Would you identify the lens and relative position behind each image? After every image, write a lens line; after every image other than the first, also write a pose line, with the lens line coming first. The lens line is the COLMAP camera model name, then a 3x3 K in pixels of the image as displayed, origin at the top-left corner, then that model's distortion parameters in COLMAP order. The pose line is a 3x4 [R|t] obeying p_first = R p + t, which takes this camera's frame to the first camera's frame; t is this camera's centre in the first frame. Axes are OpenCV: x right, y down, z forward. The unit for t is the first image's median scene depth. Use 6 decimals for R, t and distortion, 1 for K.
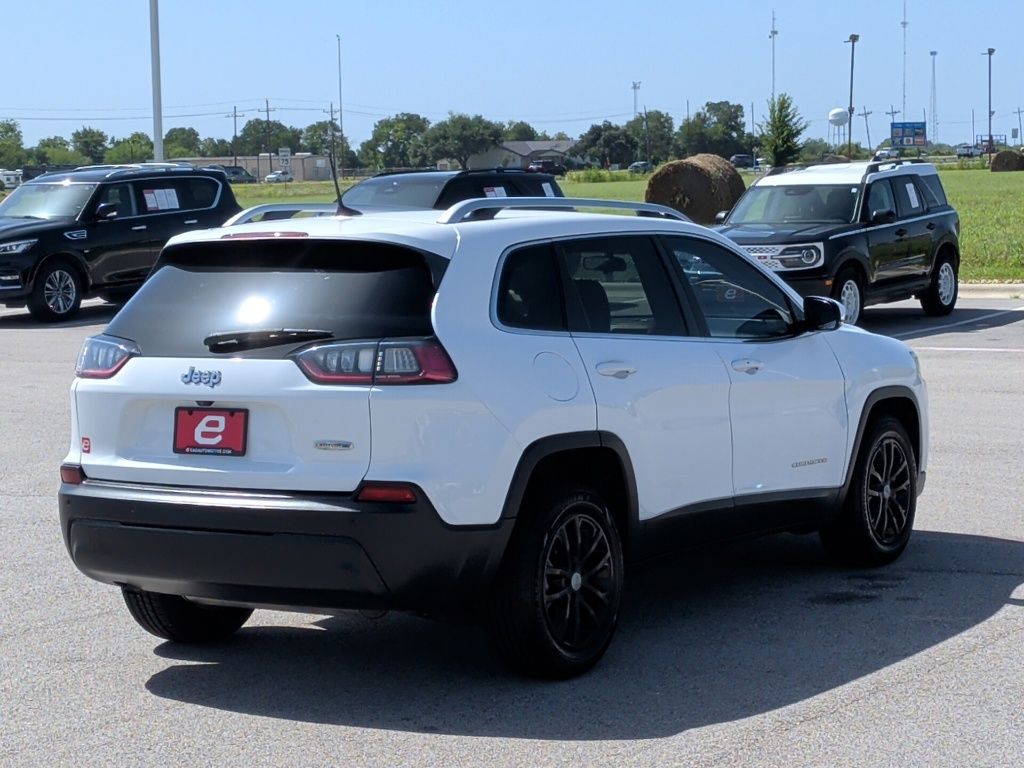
lens RADIAL K [[2401.3, 0, 512.0], [0, 2401.3, 384.0], [0, 0, 1]] dist [-0.033800, -0.082301]
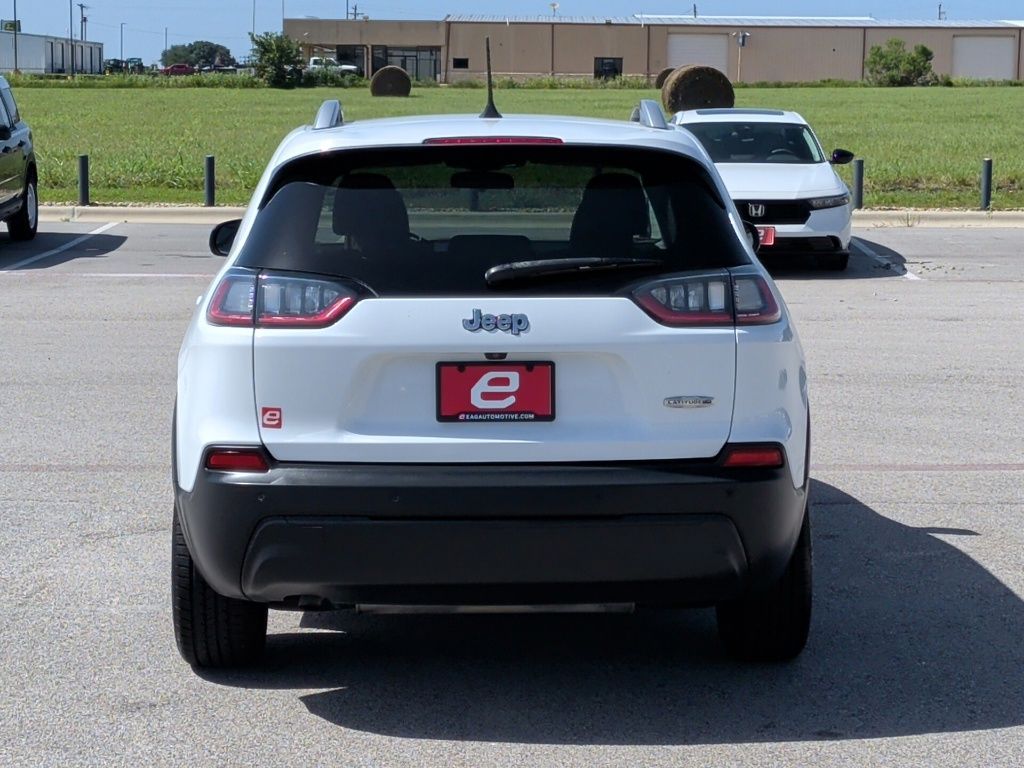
lens RADIAL K [[2401.3, 0, 512.0], [0, 2401.3, 384.0], [0, 0, 1]] dist [-0.033800, -0.082301]
pose [[0.831747, -0.041478, 0.553603, -0.553440], [0.023897, 0.998956, 0.038943, -0.013019], [-0.554640, -0.019162, 0.831870, 0.346978]]
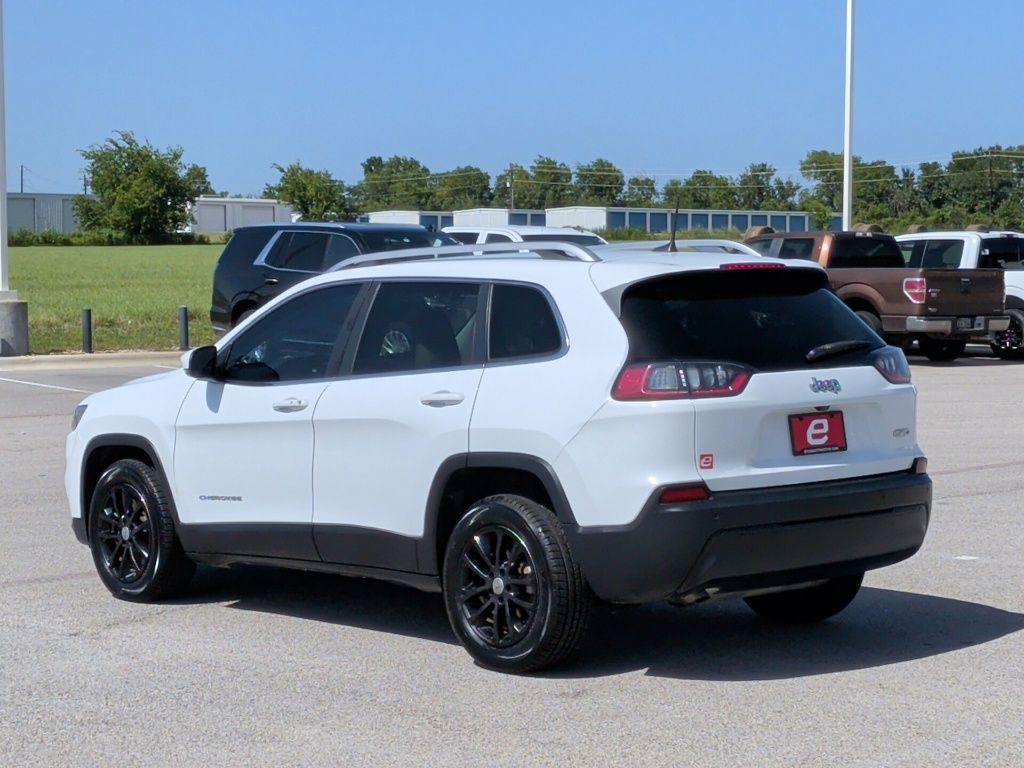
lens RADIAL K [[2401.3, 0, 512.0], [0, 2401.3, 384.0], [0, 0, 1]] dist [-0.033800, -0.082301]
pose [[0.276326, -0.030571, 0.960578, -1.269638], [0.085055, 0.996350, 0.007242, -0.024510], [-0.957293, 0.079701, 0.277918, 0.818310]]
